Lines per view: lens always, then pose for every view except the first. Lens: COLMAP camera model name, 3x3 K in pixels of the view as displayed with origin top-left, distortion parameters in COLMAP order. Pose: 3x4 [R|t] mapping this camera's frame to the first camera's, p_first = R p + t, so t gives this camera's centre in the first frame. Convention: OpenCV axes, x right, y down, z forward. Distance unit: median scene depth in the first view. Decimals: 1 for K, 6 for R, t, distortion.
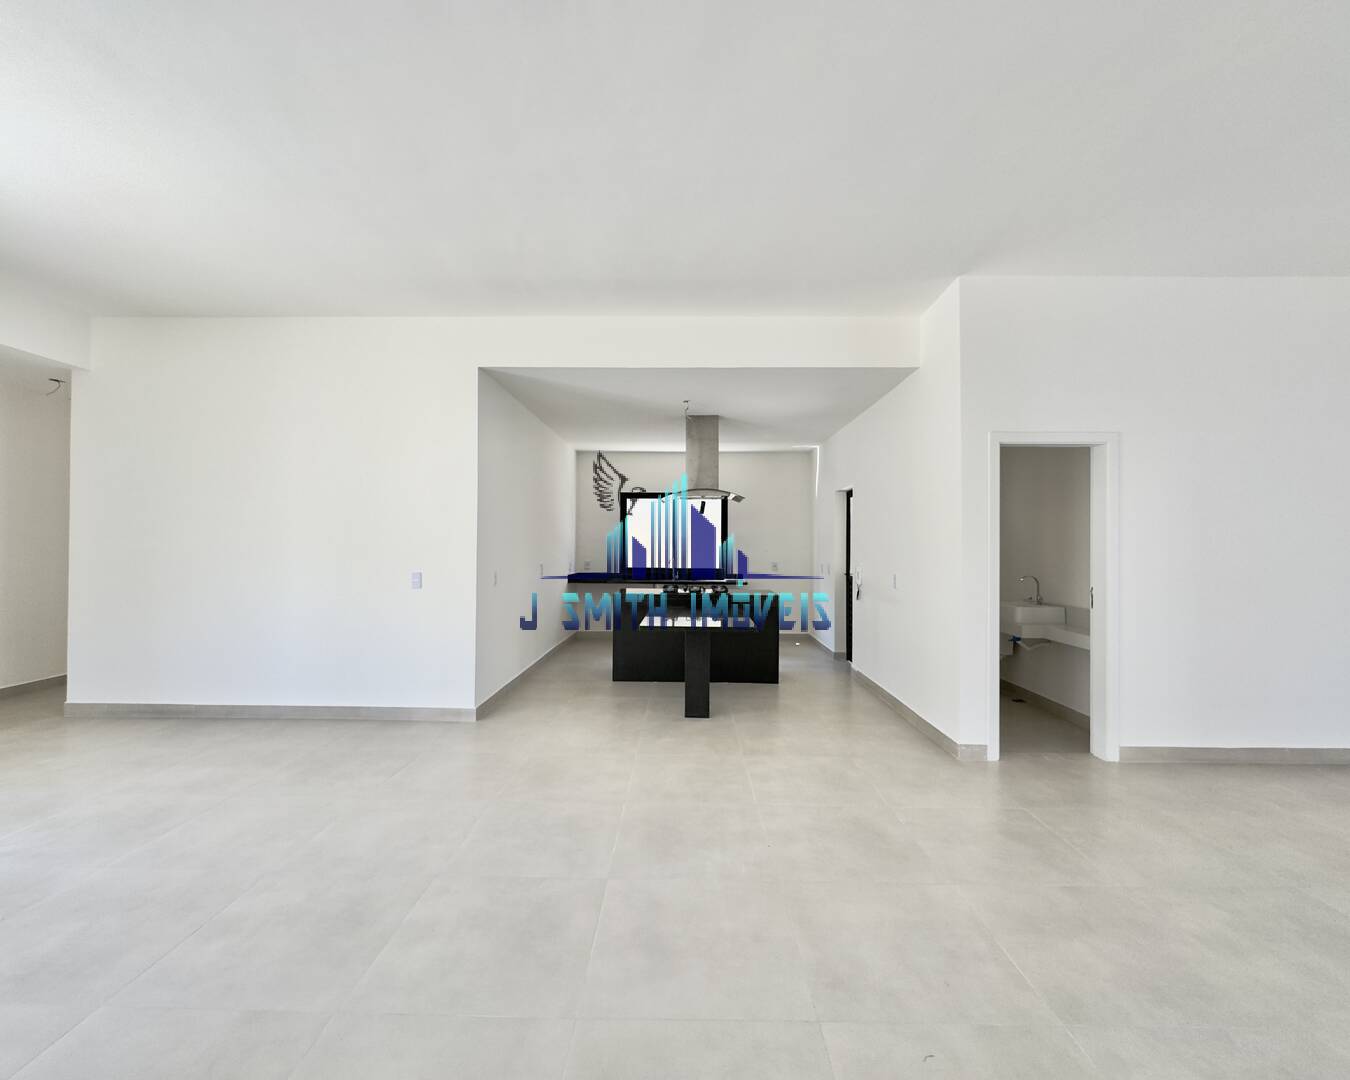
lens RADIAL K [[577.9, 0, 674.0], [0, 577.9, 541.3], [0, 0, 1]] dist [-0.001877, -0.000252]
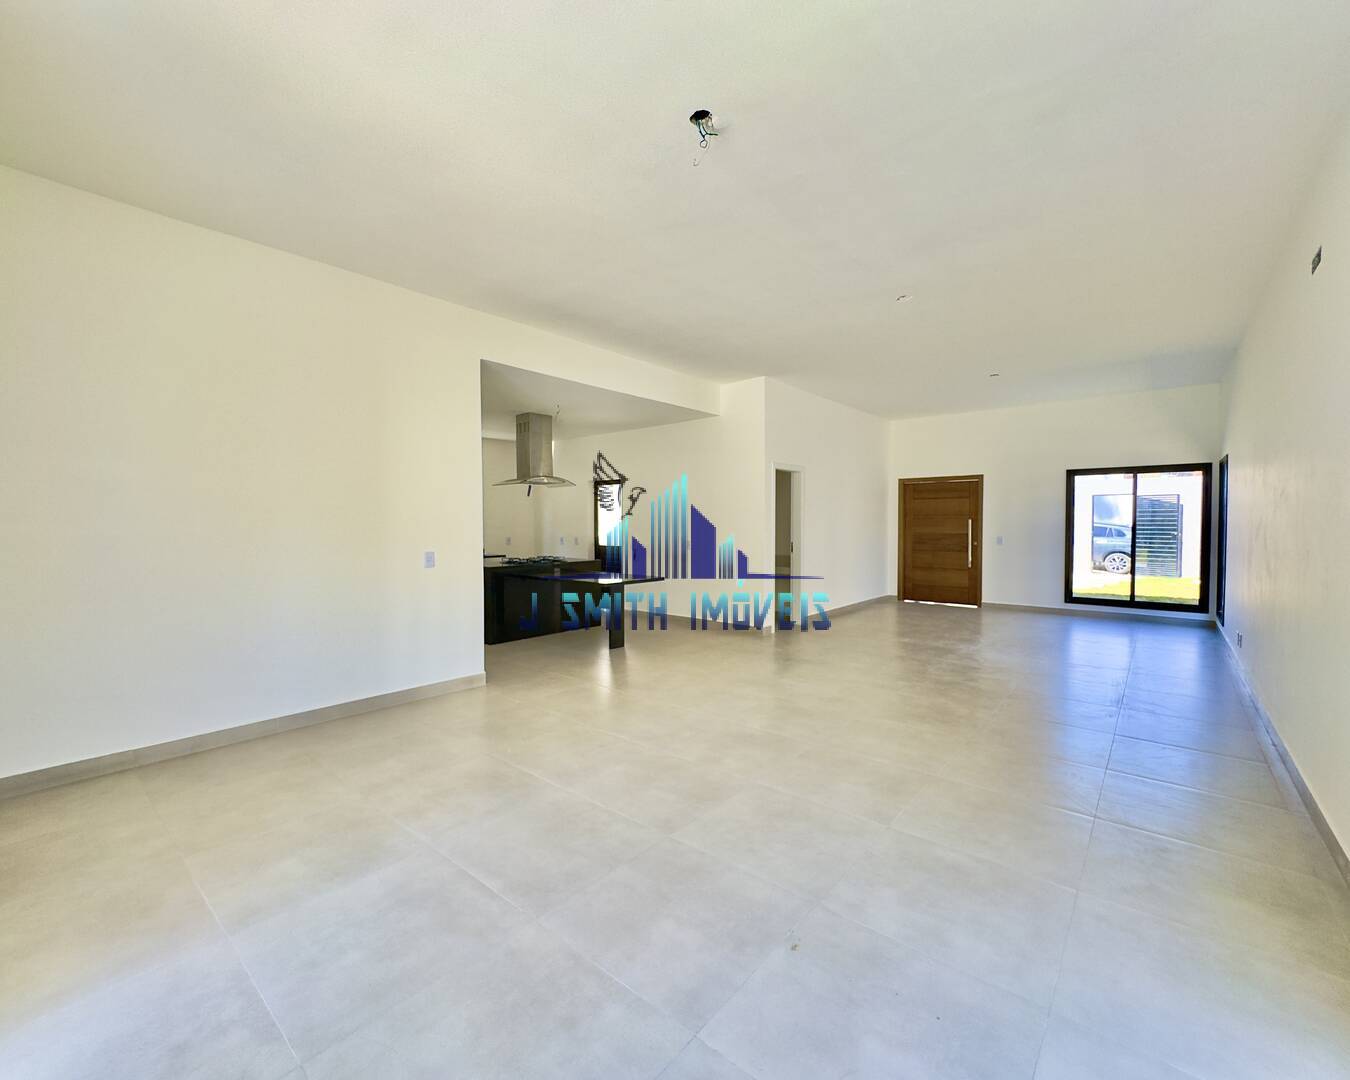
lens RADIAL K [[577.9, 0, 674.0], [0, 577.9, 541.3], [0, 0, 1]] dist [-0.001877, -0.000252]
pose [[0.634778, -0.032341, 0.772018, -0.953341], [0.000172, 0.999130, 0.041714, -0.006113], [-0.772695, -0.026346, 0.634231, 0.031137]]
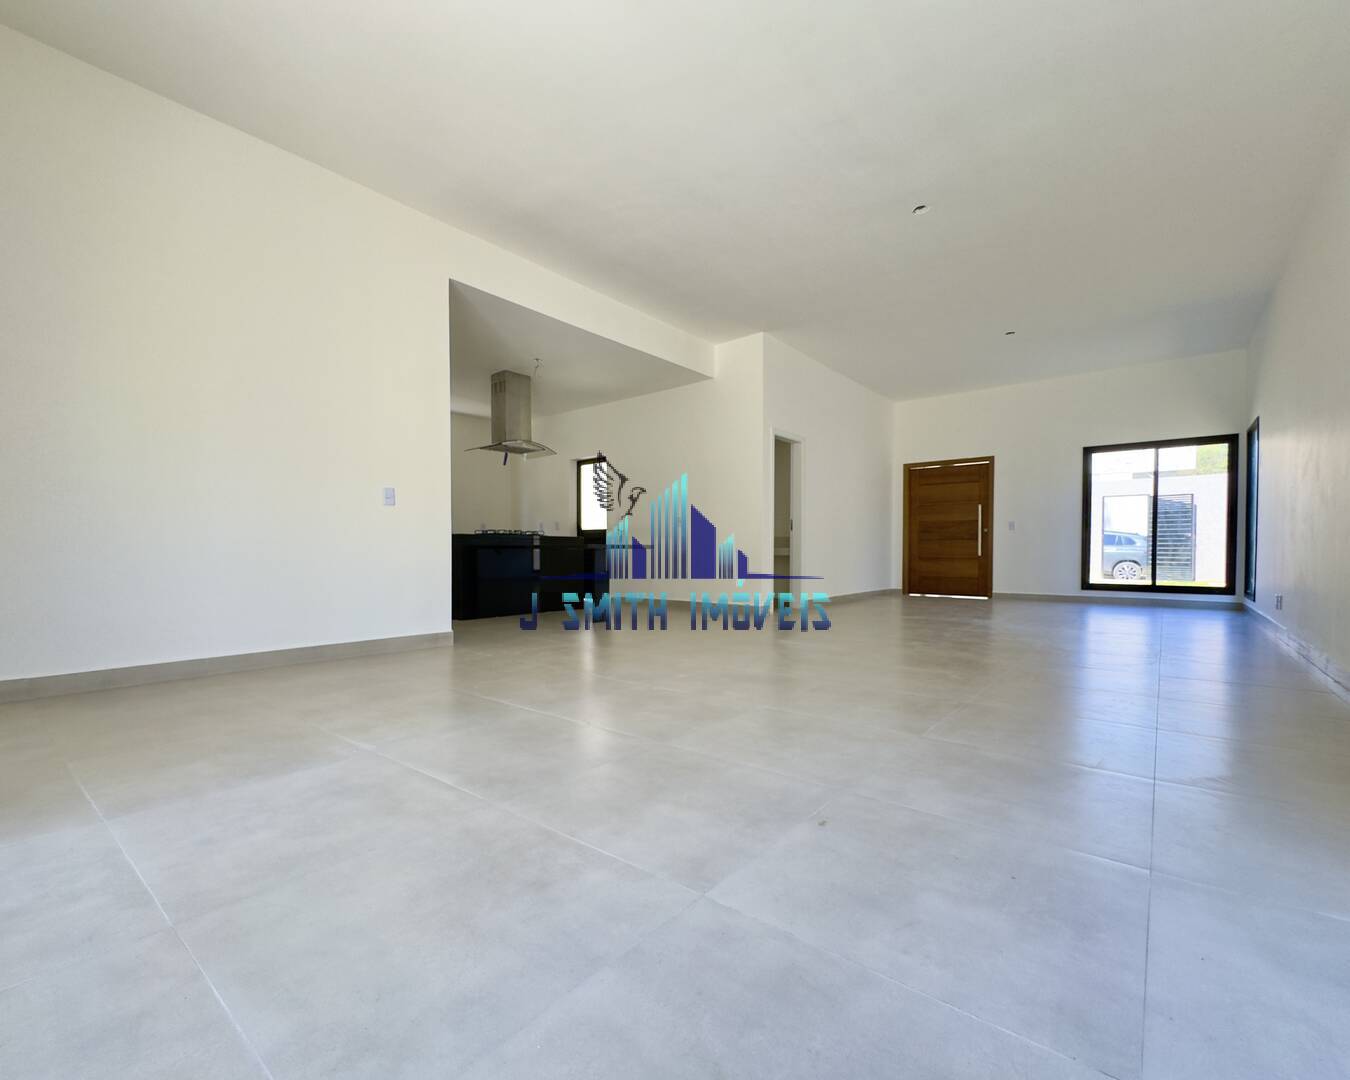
lens RADIAL K [[606.1, 0, 674.9], [0, 606.1, 563.4], [0, 0, 1]] dist [-0.000866, -0.000437]
pose [[0.617253, -0.022971, 0.786430, -0.912374], [-0.003756, 0.999476, 0.032141, 0.139232], [-0.786756, -0.022793, 0.616843, 0.073703]]
